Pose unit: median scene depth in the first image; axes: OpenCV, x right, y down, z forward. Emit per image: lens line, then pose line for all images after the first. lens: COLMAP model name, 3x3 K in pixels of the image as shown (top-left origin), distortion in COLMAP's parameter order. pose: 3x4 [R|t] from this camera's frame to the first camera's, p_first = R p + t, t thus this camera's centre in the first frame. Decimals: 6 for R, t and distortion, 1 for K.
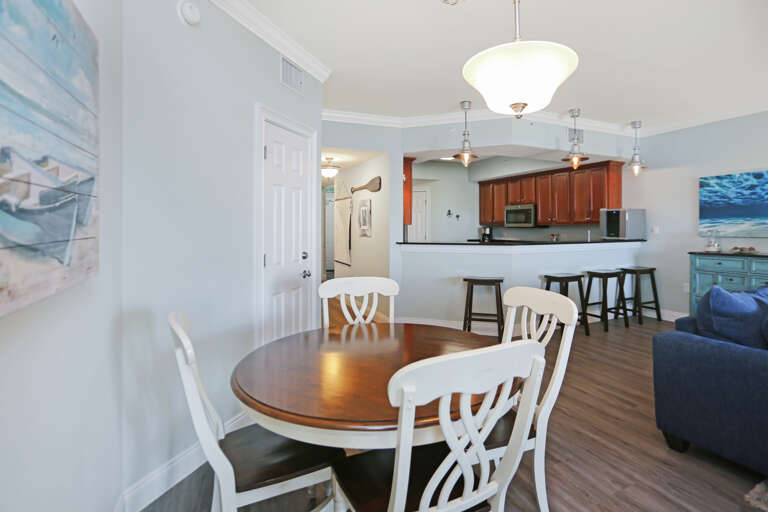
lens RADIAL K [[394.8, 0, 387.6], [0, 394.8, 230.5], [0, 0, 1]] dist [-0.063267, 0.028510]
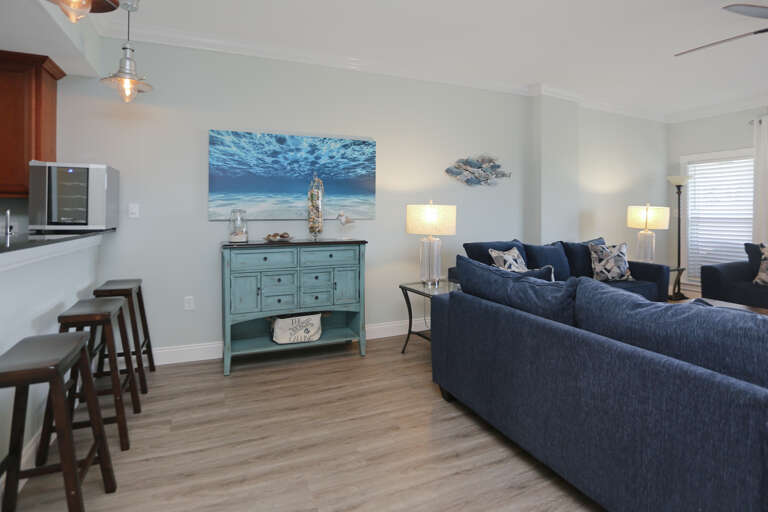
lens RADIAL K [[394.8, 0, 380.6], [0, 394.8, 224.9], [0, 0, 1]] dist [-0.063267, 0.028510]
pose [[0.024270, -0.014294, 0.999603, 0.185796], [0.010866, 0.999842, 0.014033, 0.020433], [-0.999646, 0.010521, 0.024422, 0.805183]]
